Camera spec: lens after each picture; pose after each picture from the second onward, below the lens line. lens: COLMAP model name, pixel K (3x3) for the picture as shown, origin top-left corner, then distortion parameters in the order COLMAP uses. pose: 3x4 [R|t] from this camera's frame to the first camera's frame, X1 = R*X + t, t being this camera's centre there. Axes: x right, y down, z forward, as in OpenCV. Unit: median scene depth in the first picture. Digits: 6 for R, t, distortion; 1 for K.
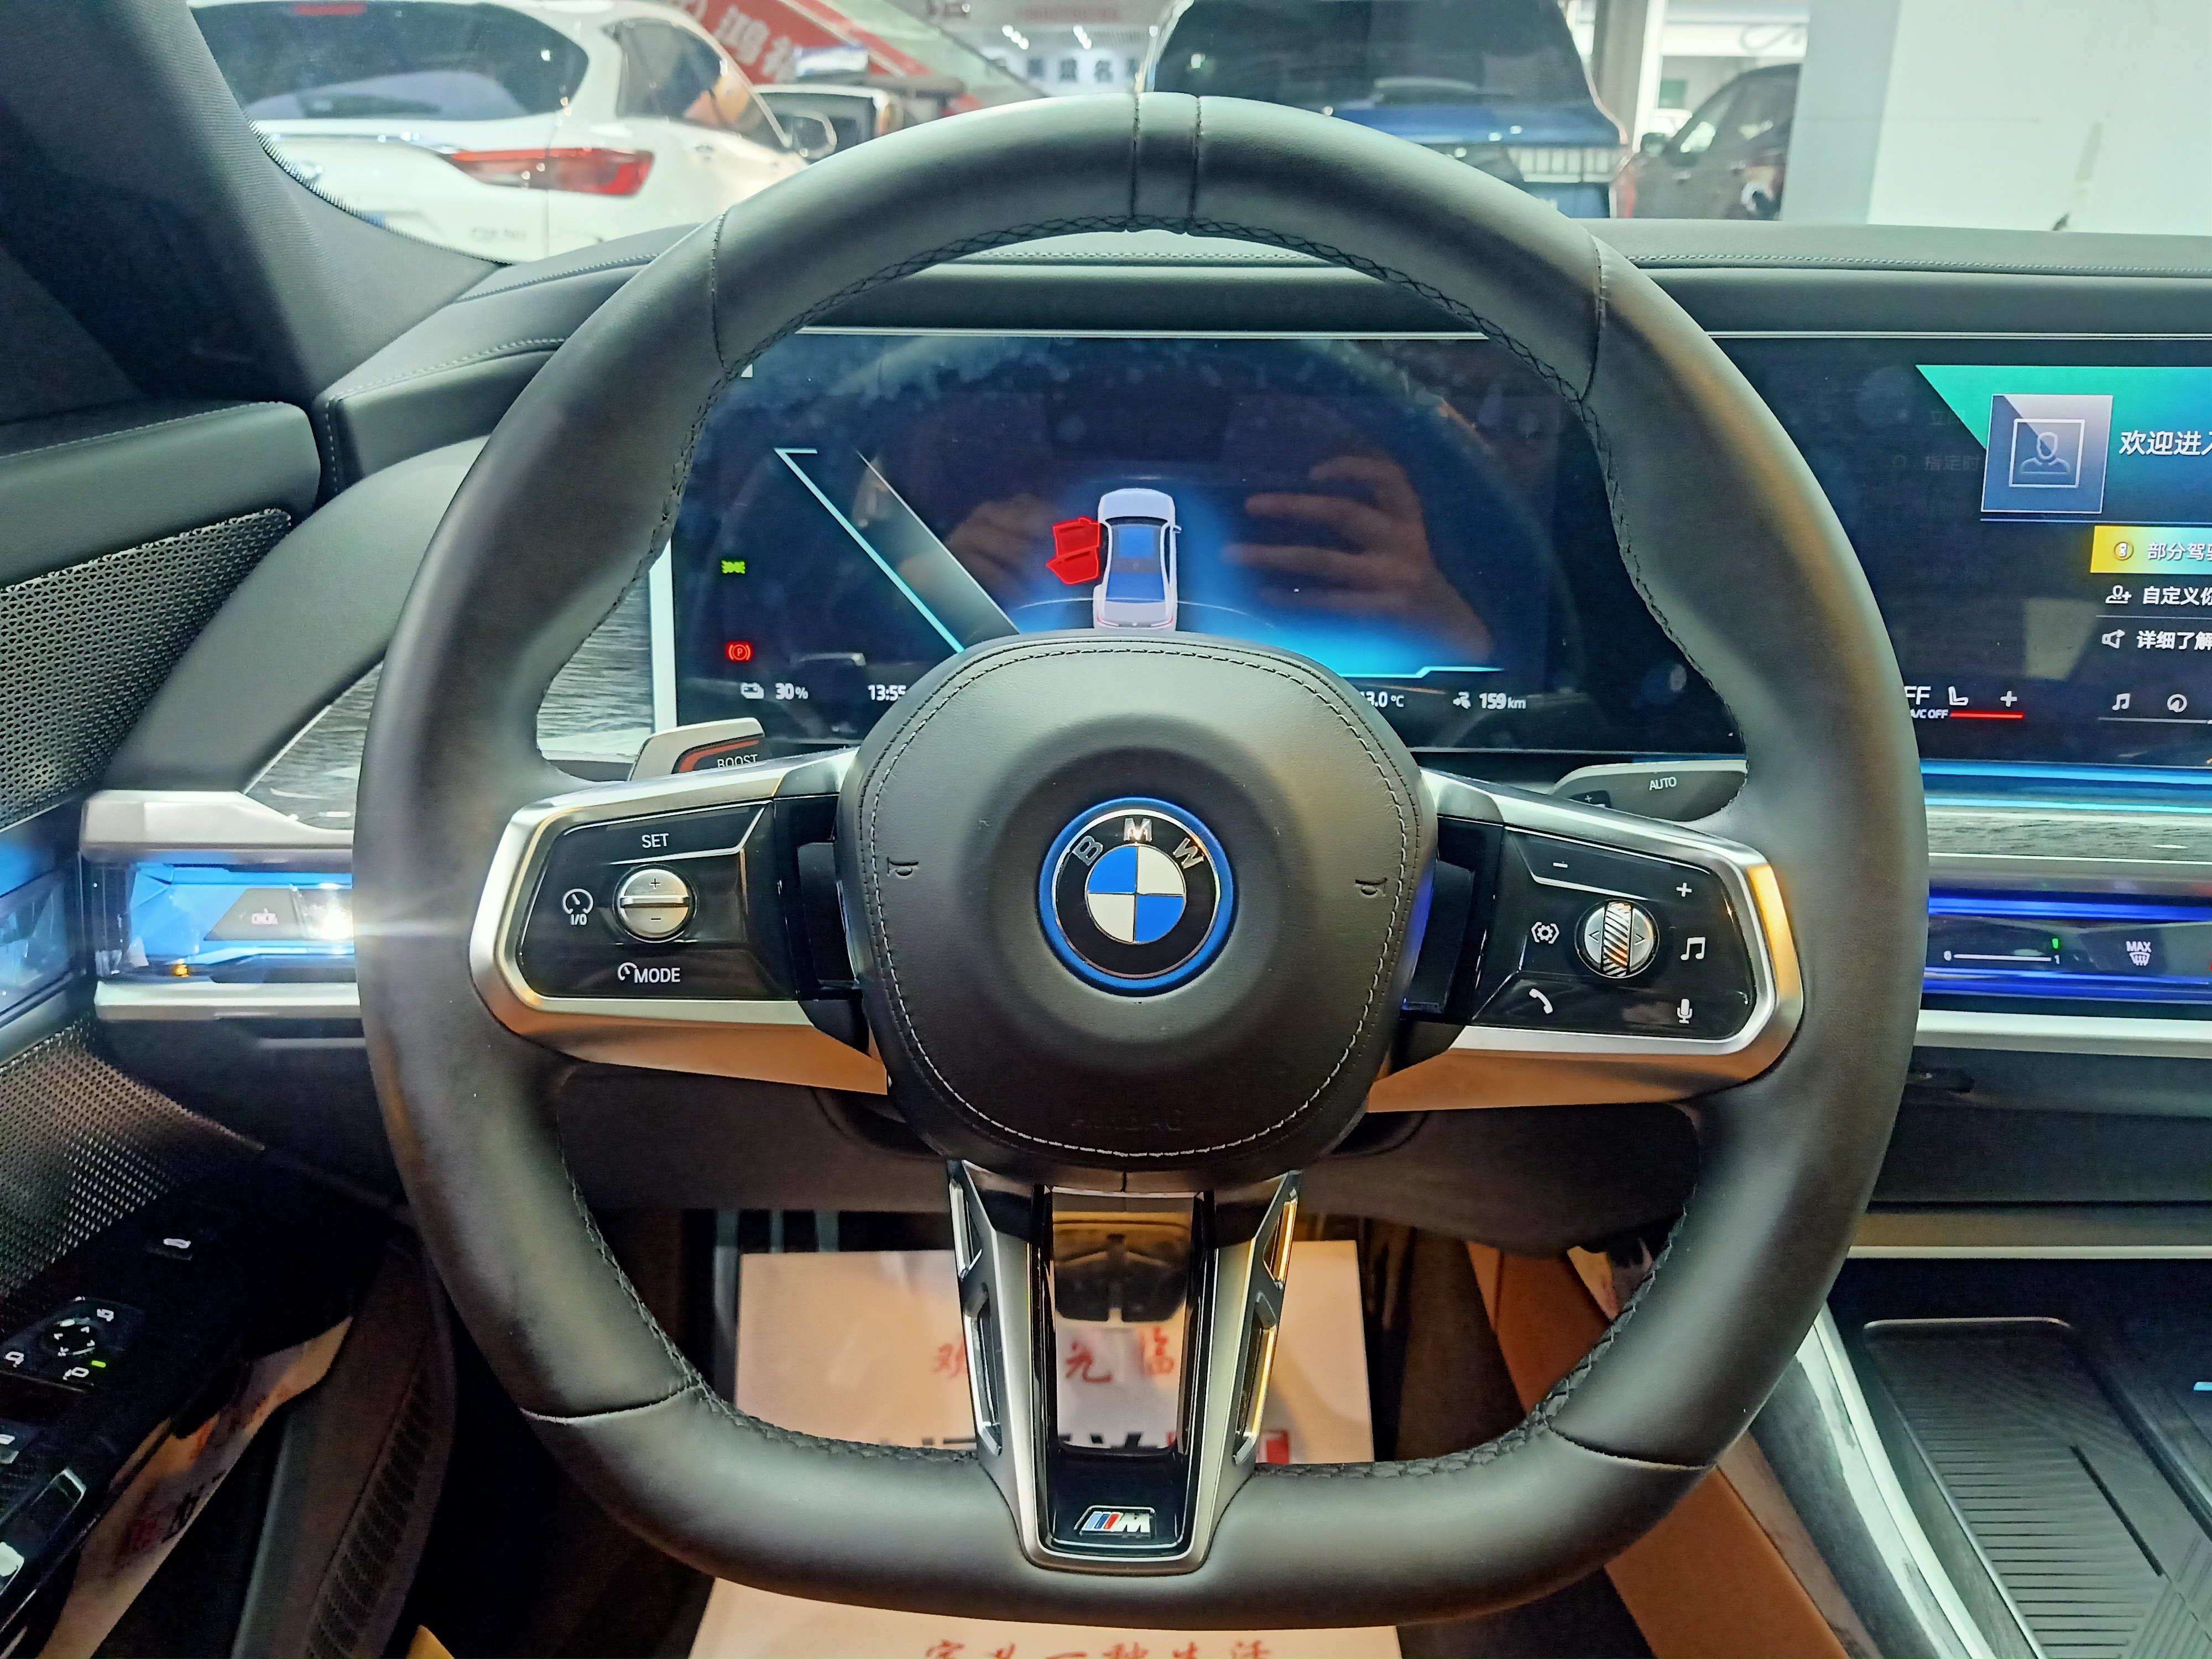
lens RADIAL K [[1642.4, 0, 1110.6], [0, 1642.4, 812.8], [0, 0, 1]] dist [0.084597, -0.113263]
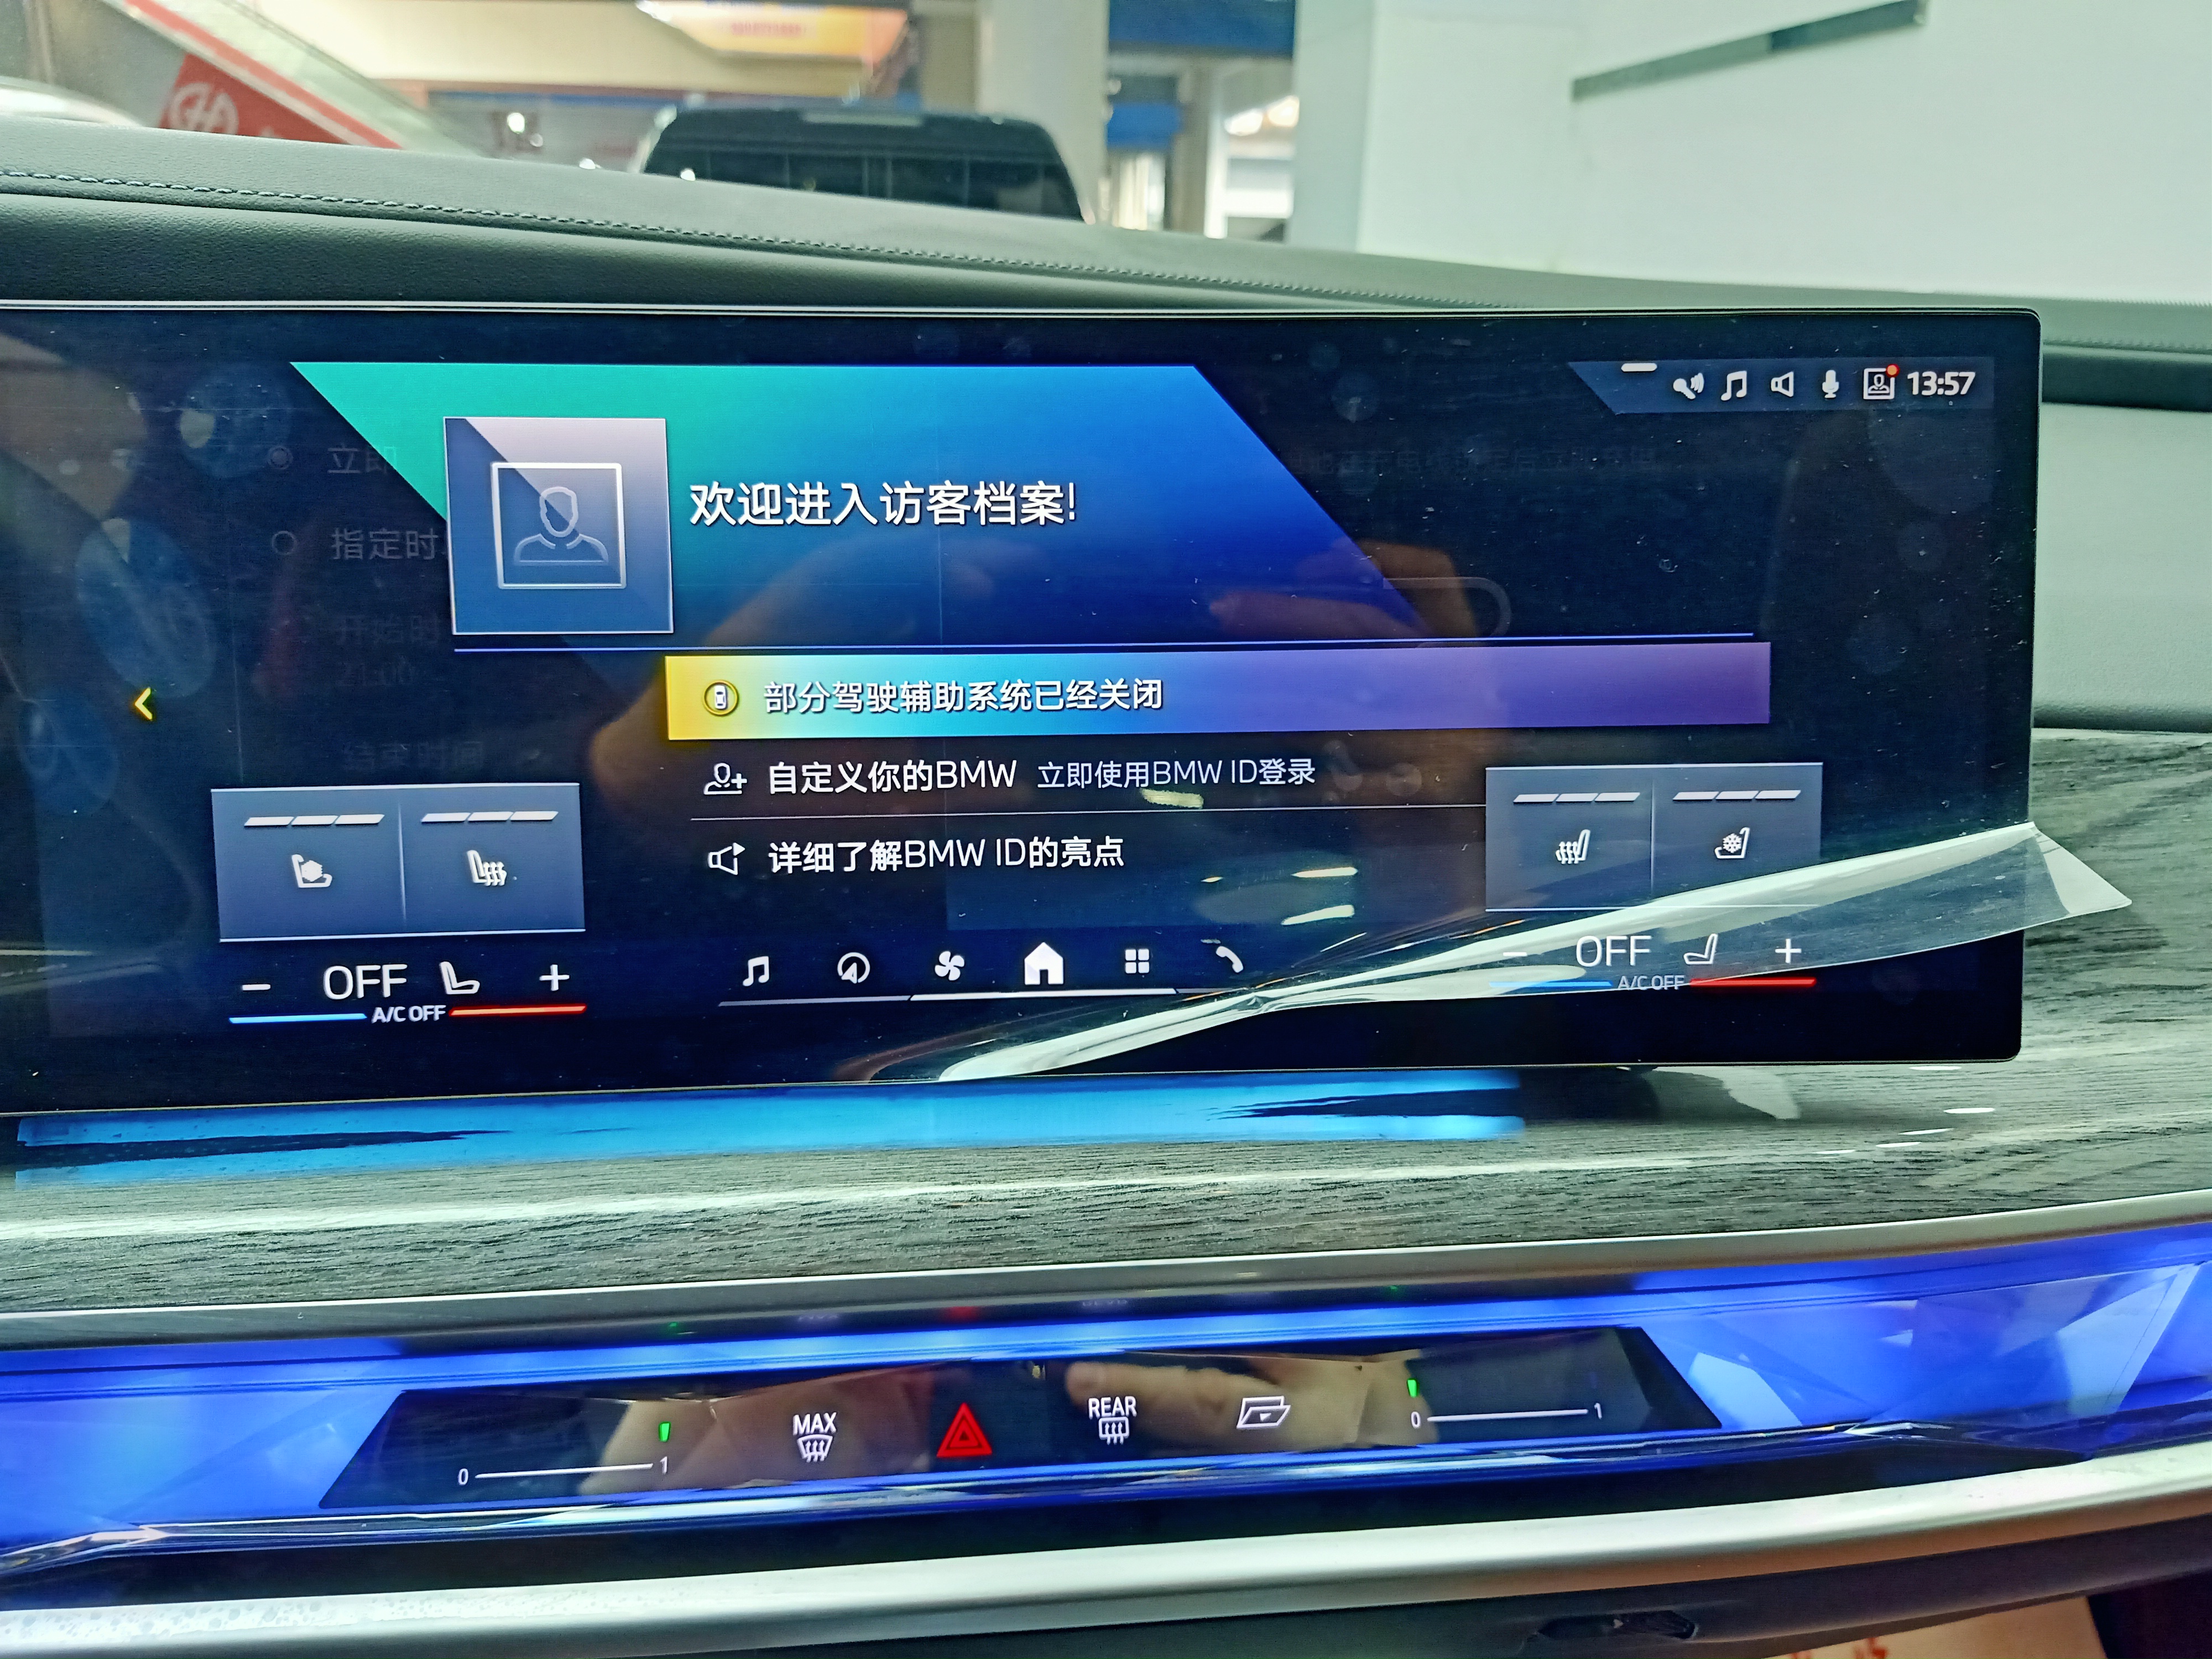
lens RADIAL K [[1642.4, 0, 1099.9], [0, 1642.4, 817.9], [0, 0, 1]] dist [0.084597, -0.113263]
pose [[0.979721, -0.045891, 0.195038, 0.621586], [0.060839, 0.995594, -0.071353, -0.072214], [-0.190904, 0.081772, 0.978197, 0.448395]]
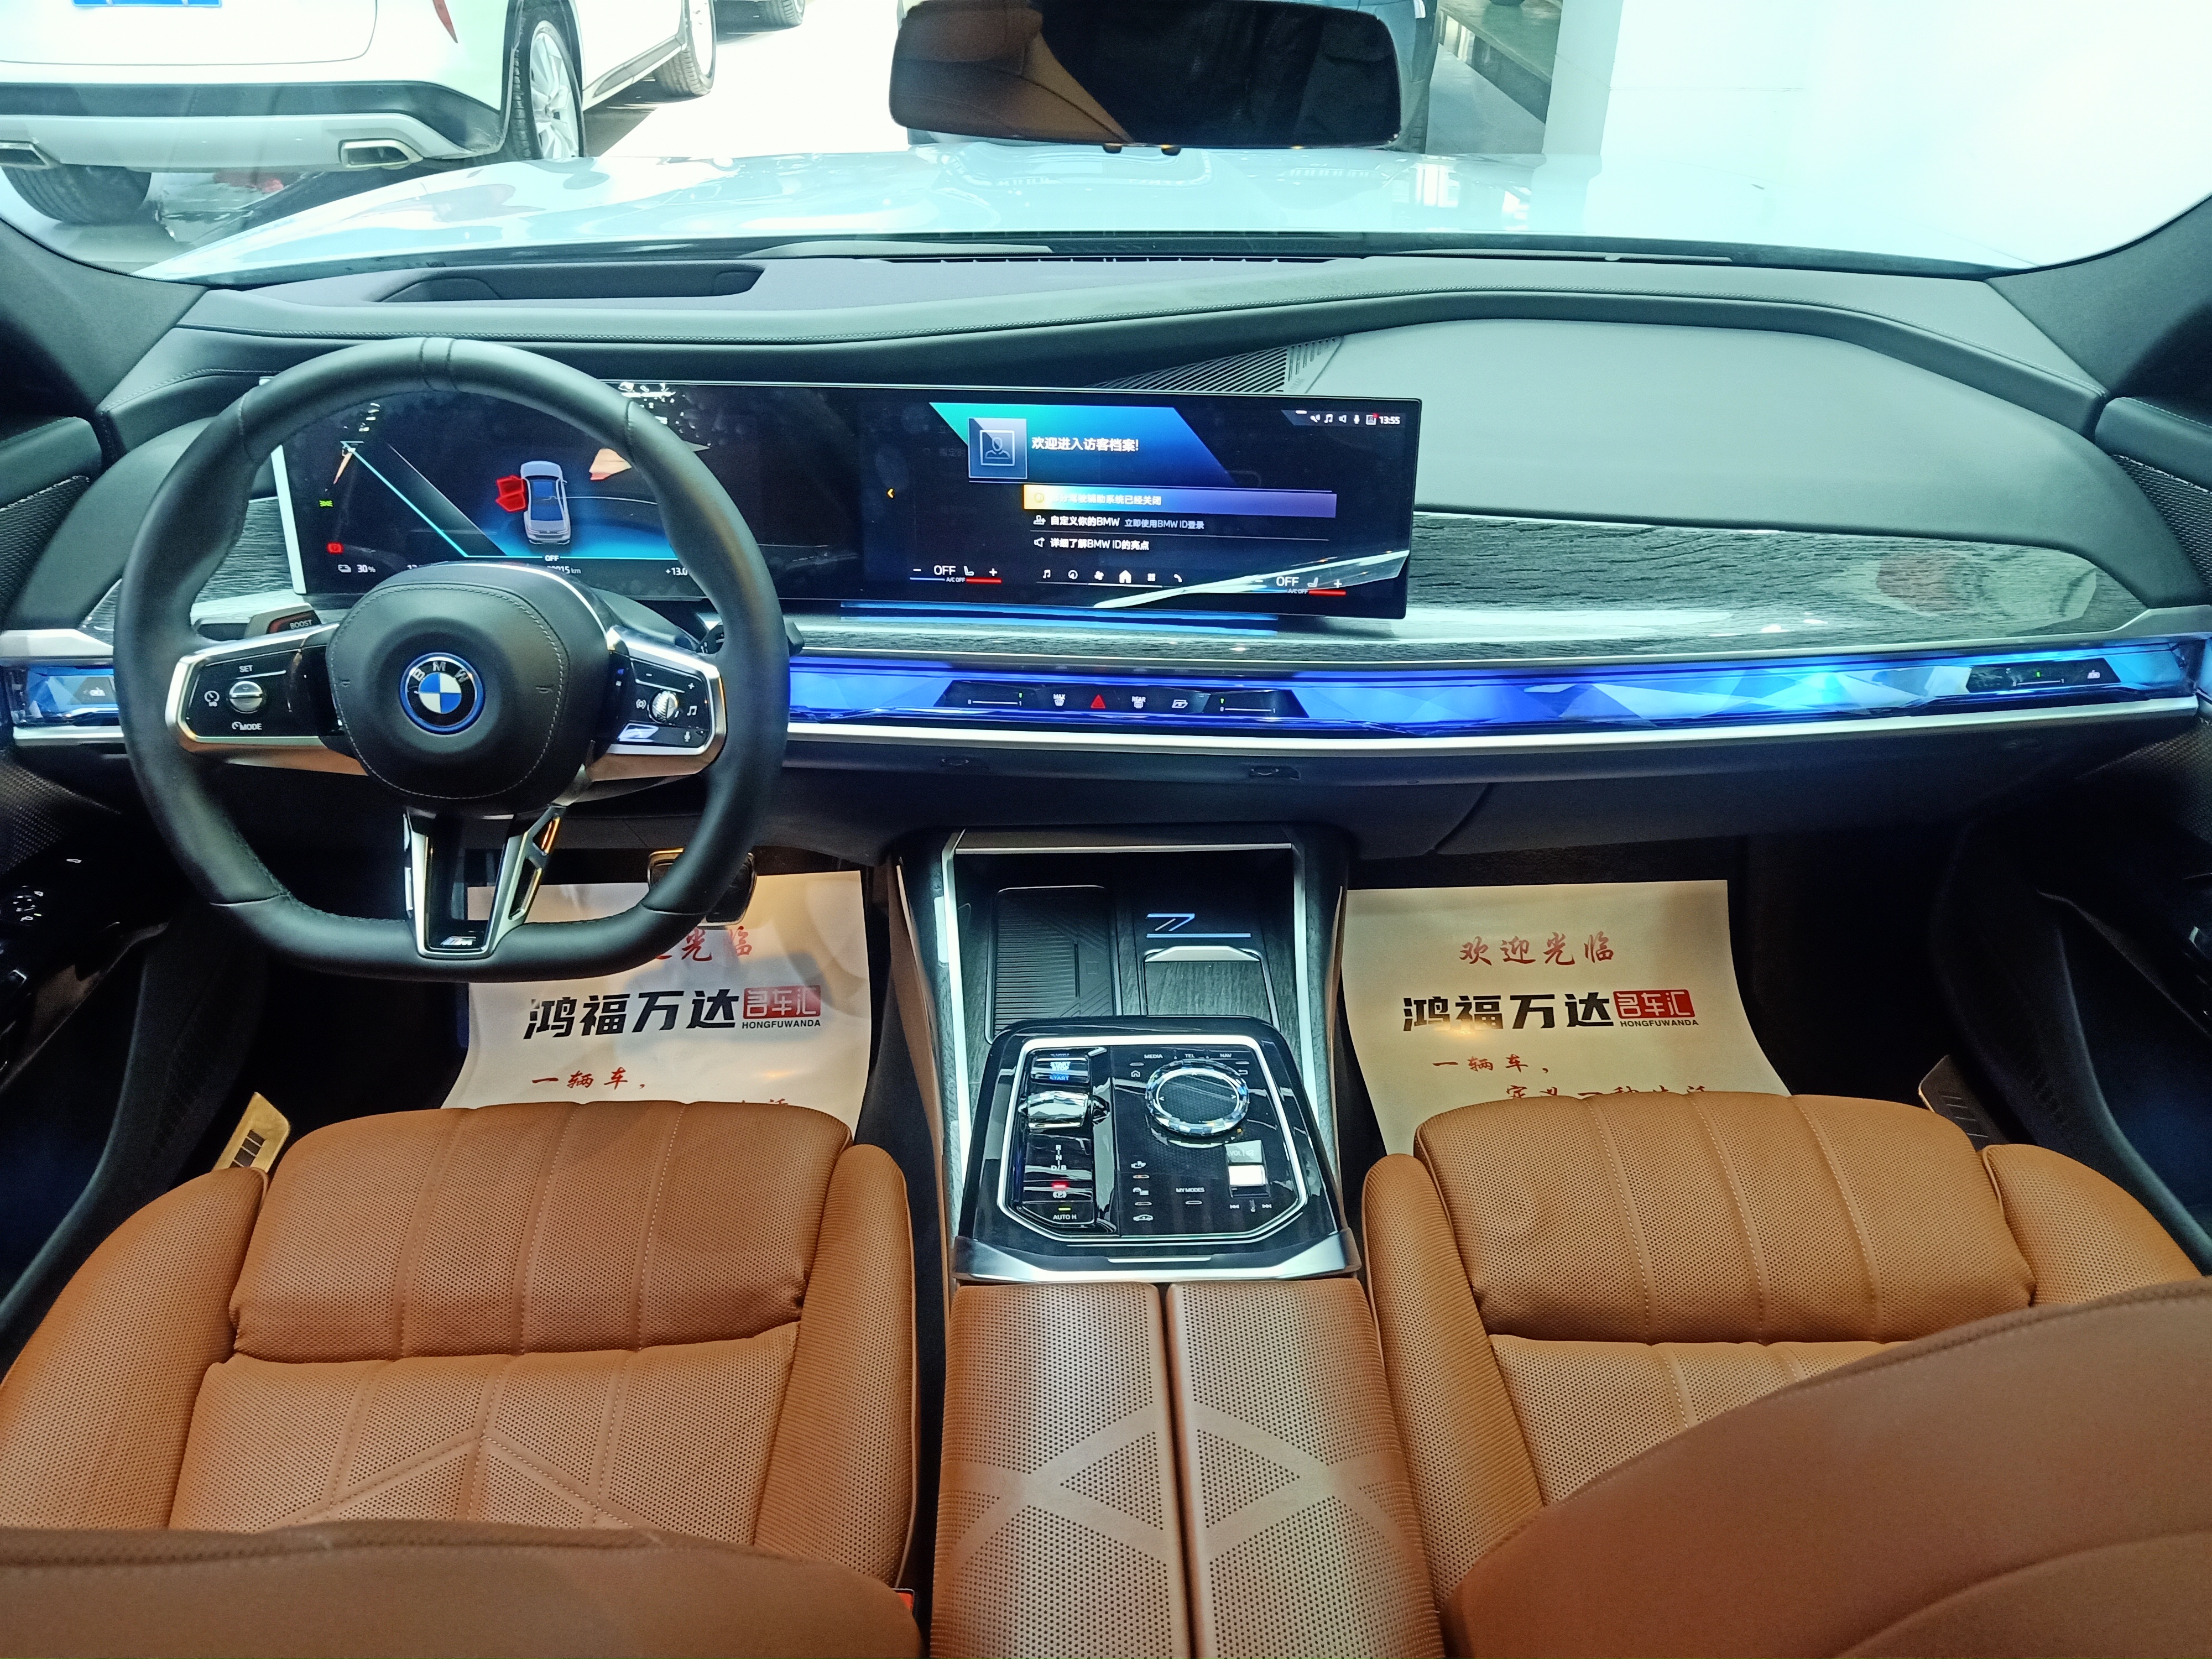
lens RADIAL K [[1642.4, 0, 1117.4], [0, 1642.4, 809.6], [0, 0, 1]] dist [0.084597, -0.113263]
pose [[0.999436, -0.015494, 0.029778, 0.636383], [0.009926, 0.983844, 0.178753, -0.141852], [-0.032066, -0.178357, 0.983443, -0.998786]]
